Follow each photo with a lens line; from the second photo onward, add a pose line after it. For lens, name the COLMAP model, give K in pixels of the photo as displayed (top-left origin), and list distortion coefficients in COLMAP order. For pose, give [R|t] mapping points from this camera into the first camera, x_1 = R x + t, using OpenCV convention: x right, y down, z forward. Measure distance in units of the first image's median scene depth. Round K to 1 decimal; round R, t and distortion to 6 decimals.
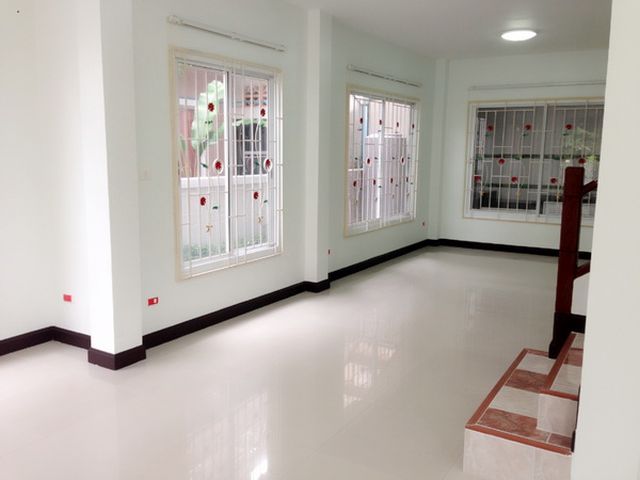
lens RADIAL K [[595.5, 0, 313.3], [0, 595.5, 237.1], [0, 0, 1]] dist [0.068530, 0.000000]
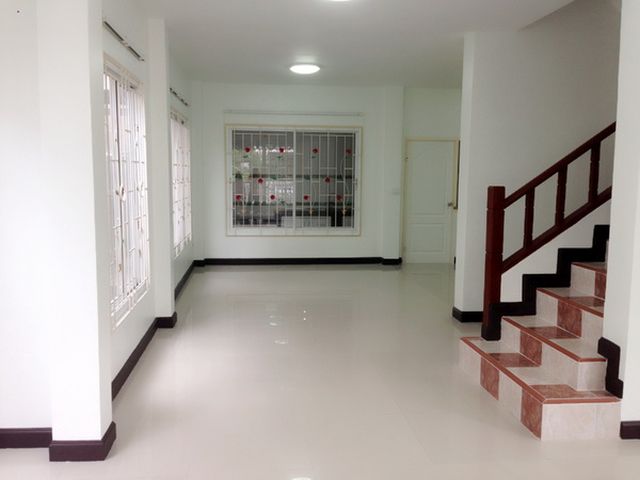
lens RADIAL K [[595.5, 0, 314.6], [0, 595.5, 243.4], [0, 0, 1]] dist [0.068530, 0.000000]
pose [[0.791811, -0.078076, 0.605756, -0.274562], [0.090147, 0.995873, 0.010523, -0.018524], [-0.604077, 0.046275, 0.795581, 0.102529]]
